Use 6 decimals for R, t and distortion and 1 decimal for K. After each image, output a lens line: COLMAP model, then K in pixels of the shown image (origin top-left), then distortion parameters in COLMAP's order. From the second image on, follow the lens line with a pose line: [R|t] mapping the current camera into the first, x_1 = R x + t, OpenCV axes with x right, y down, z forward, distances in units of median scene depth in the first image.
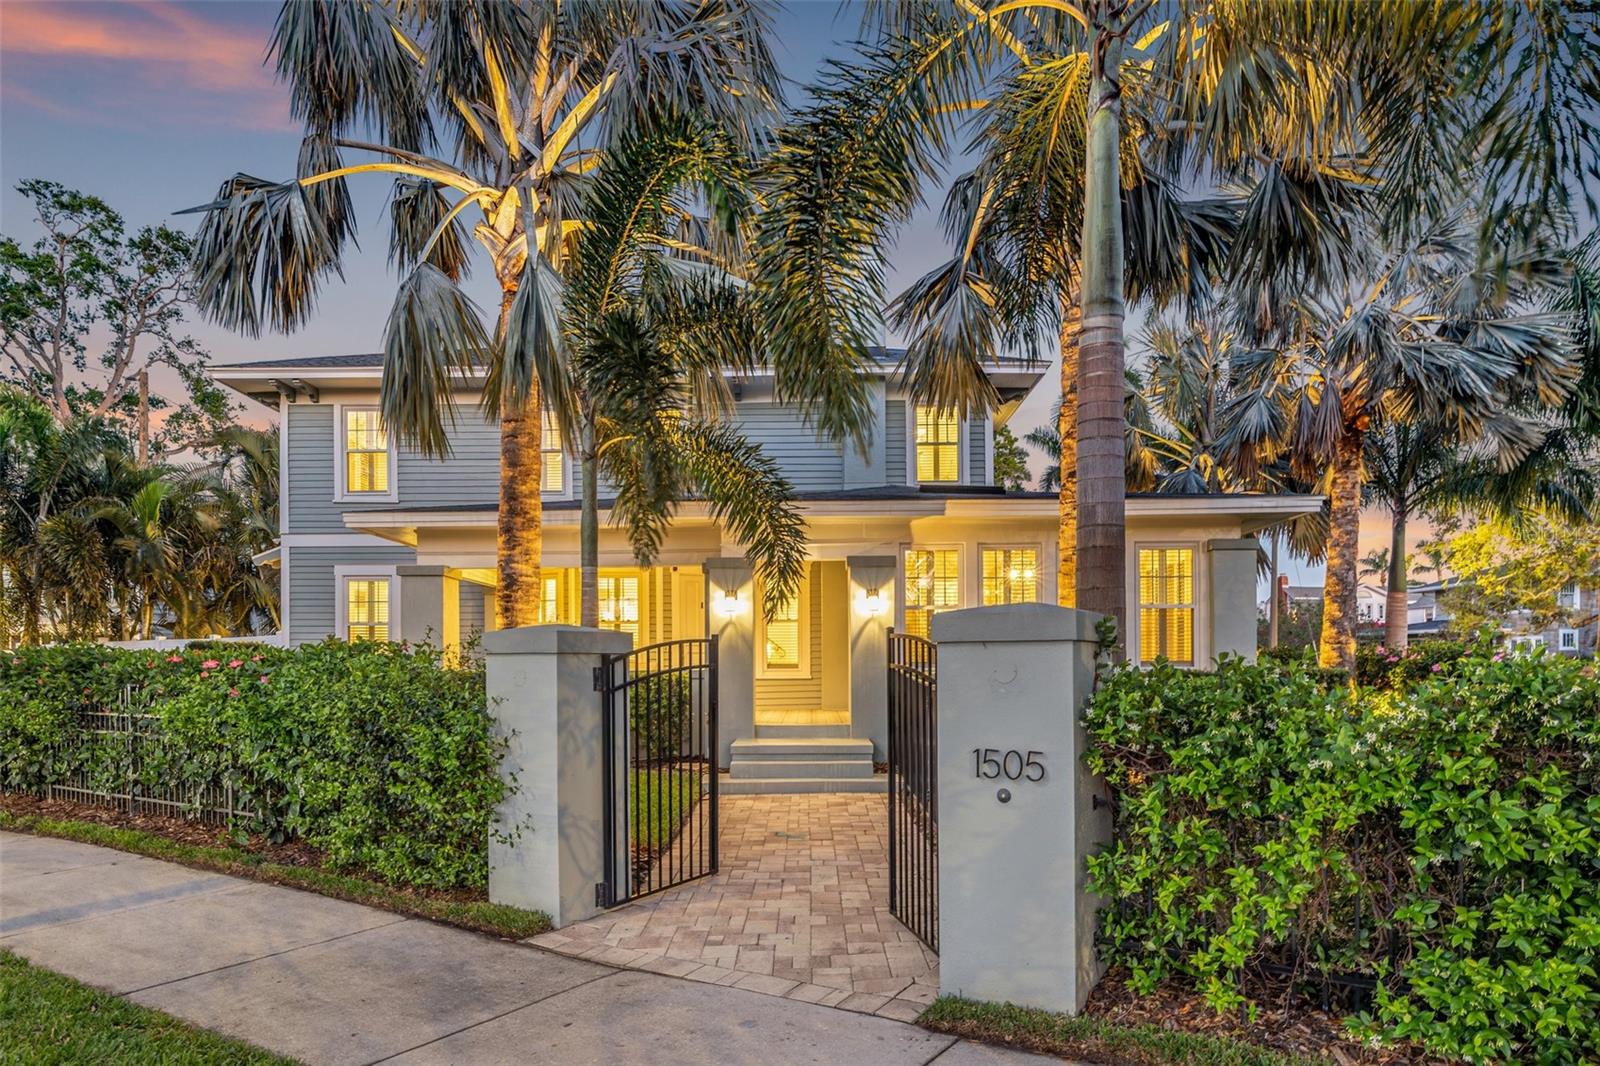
lens RADIAL K [[945.0, 0, 778.0], [0, 945.0, 412.0], [0, 0, 1]] dist [-0.001859, 0.000413]
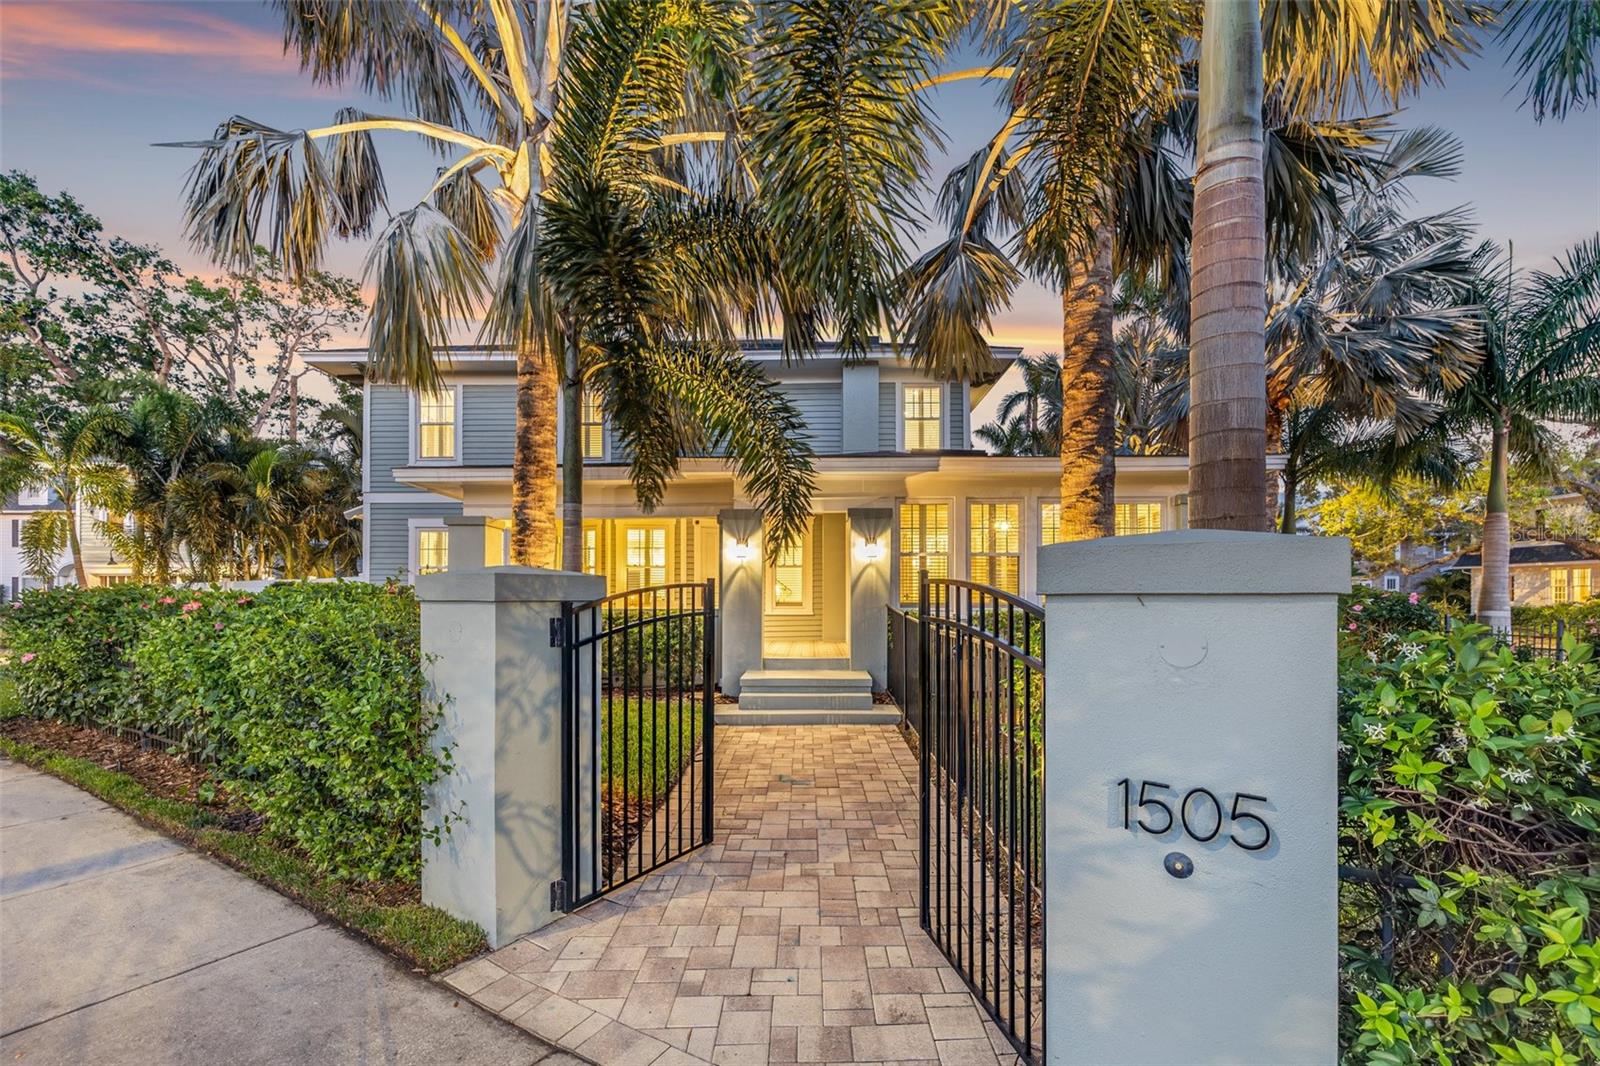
lens RADIAL K [[705.2, 0, 796.7], [0, 705.2, 508.2], [0, 0, 1]] dist [0.000434, -0.000017]
pose [[0.999891, 0.005136, 0.013829, 0.002319], [-0.006934, 0.991050, 0.133308, 0.046541], [-0.013020, -0.133390, 0.990978, 0.200698]]
